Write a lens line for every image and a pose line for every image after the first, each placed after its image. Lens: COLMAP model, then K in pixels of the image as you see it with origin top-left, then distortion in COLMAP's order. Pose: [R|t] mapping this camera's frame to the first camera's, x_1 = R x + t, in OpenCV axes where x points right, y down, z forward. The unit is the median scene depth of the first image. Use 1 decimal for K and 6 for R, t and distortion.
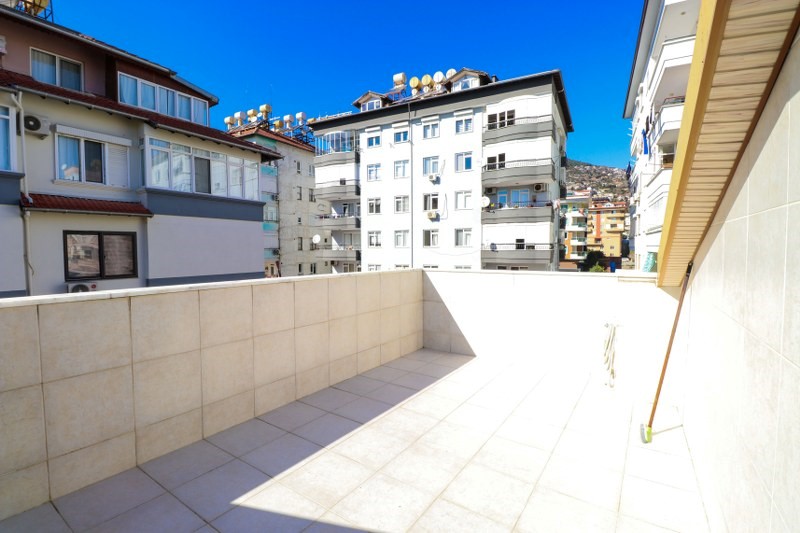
lens RADIAL K [[371.1, 0, 400.3], [0, 371.1, 263.9], [0, 0, 1]] dist [-0.010390, -0.005471]
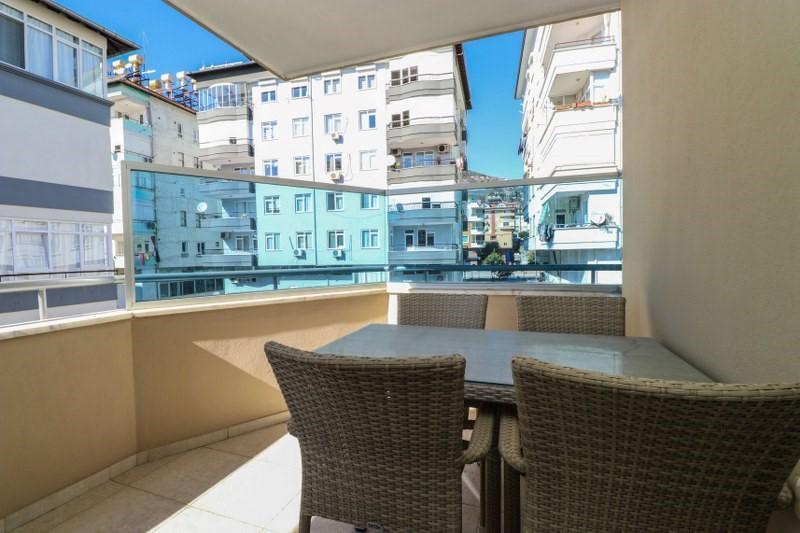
lens RADIAL K [[371.1, 0, 401.4], [0, 371.1, 261.6], [0, 0, 1]] dist [-0.010390, -0.005471]
pose [[0.969112, -0.023486, 0.245502, 0.012697], [0.027568, 0.999533, -0.013202, 0.103774], [-0.245077, 0.019562, 0.969306, 0.060520]]
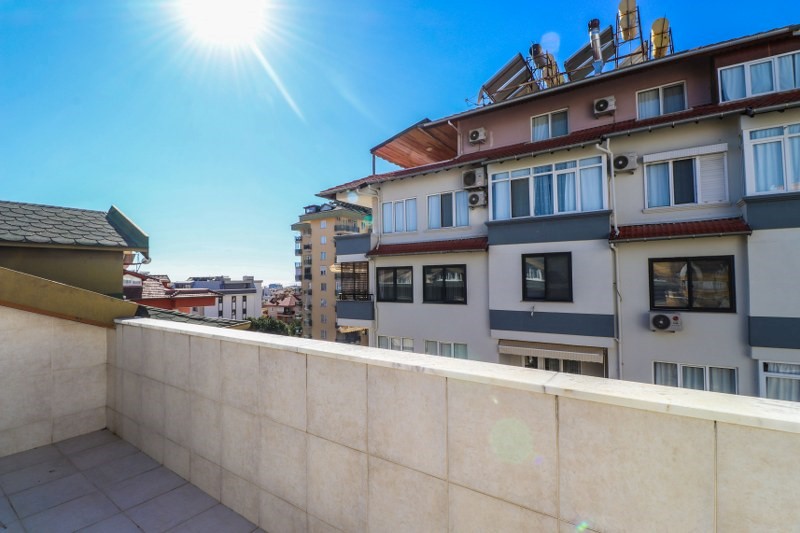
lens RADIAL K [[371.1, 0, 398.1], [0, 371.1, 263.2], [0, 0, 1]] dist [-0.010390, -0.005471]
pose [[-0.018732, -0.034833, -0.999218, 0.033027], [-0.028953, 0.998993, -0.034282, -0.008647], [0.999405, 0.028288, -0.019721, 0.118679]]
